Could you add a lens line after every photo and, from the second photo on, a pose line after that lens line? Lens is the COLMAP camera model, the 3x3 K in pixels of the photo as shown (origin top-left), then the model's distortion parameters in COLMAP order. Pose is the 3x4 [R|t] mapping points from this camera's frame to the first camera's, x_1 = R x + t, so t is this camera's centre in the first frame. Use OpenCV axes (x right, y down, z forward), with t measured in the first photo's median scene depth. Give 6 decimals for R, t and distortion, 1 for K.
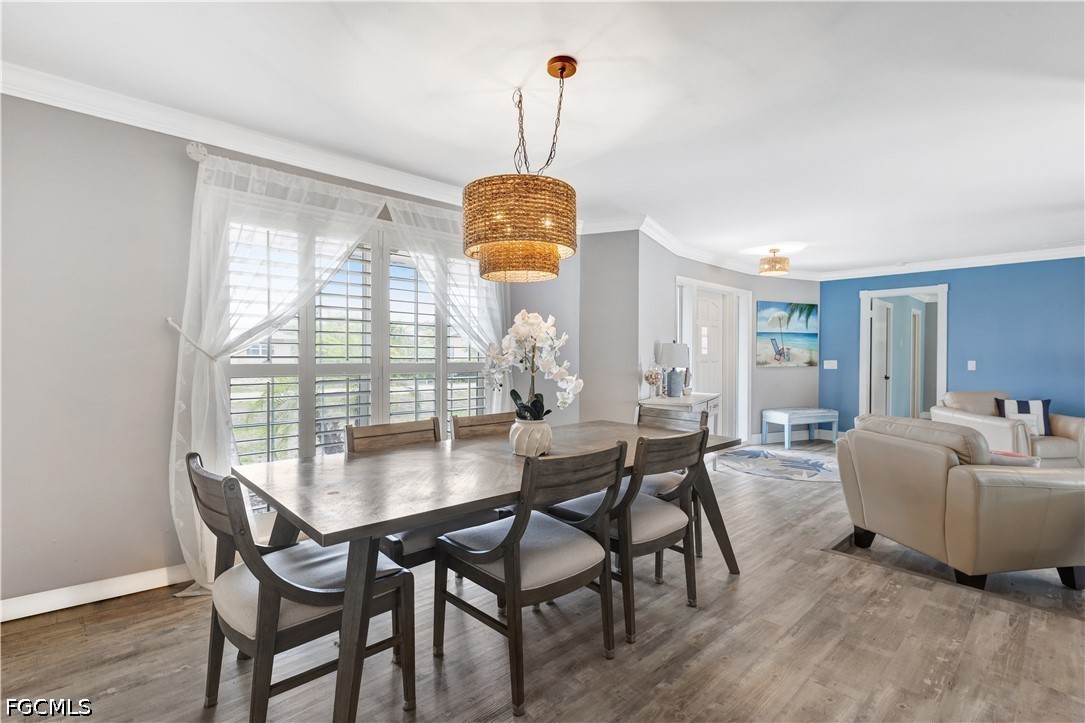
lens RADIAL K [[494.7, 0, 541.6], [0, 494.7, 356.0], [0, 0, 1]] dist [0.000475, 0.000576]
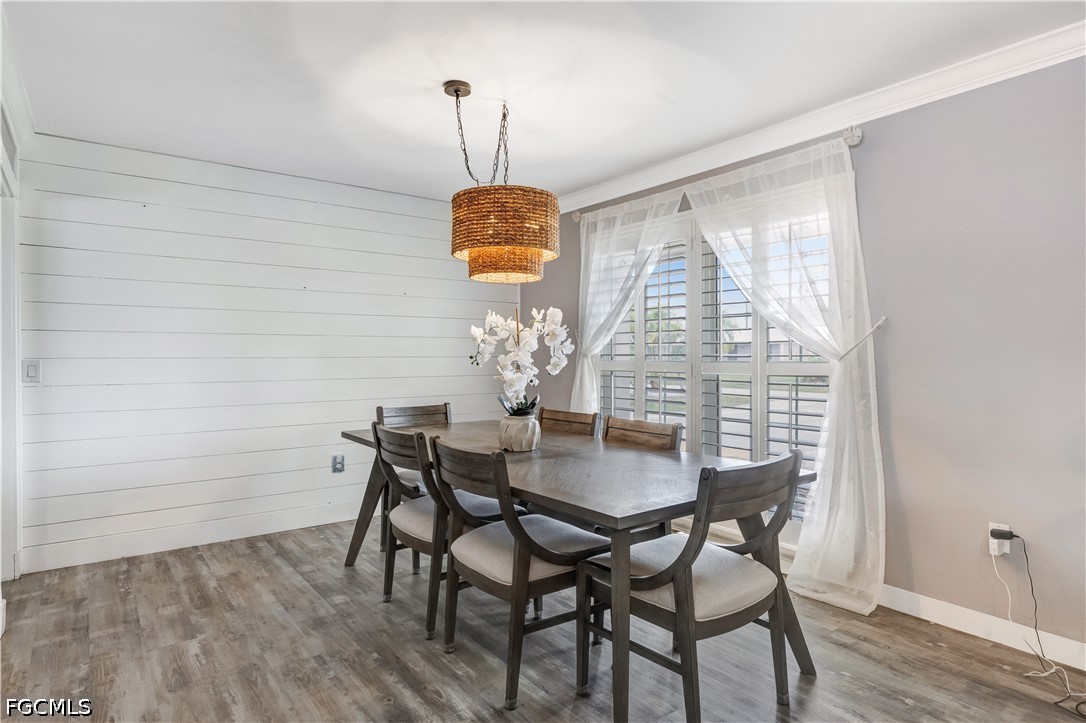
lens RADIAL K [[603.9, 0, 541.5], [0, 603.9, 349.7], [0, 0, 1]] dist [0.000533, 0.000227]
pose [[-0.098593, -0.013903, -0.995031, 0.882810], [-0.001472, 0.999903, -0.013826, 0.009033], [0.995127, 0.000101, -0.098604, 0.862318]]
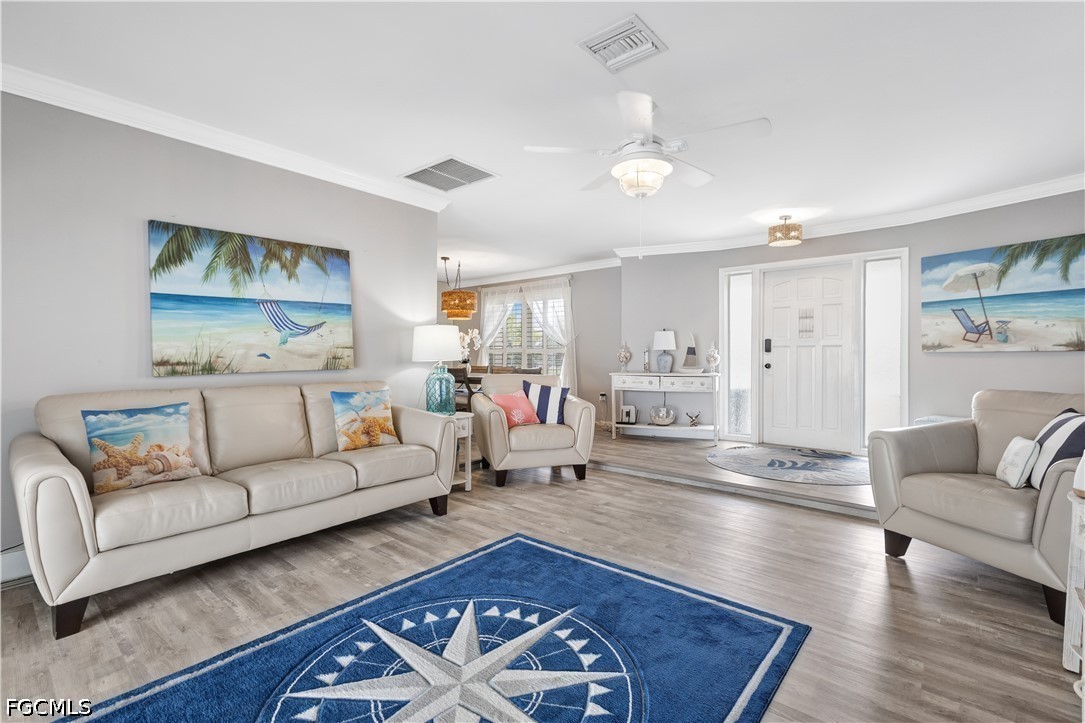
lens RADIAL K [[494.7, 0, 541.6], [0, 494.7, 356.0], [0, 0, 1]] dist [0.000475, 0.000576]
pose [[0.116132, -0.005179, -0.993220, 2.314584], [-0.003579, 0.999978, -0.005633, 0.071989], [0.993227, 0.004209, 0.116111, 0.830599]]
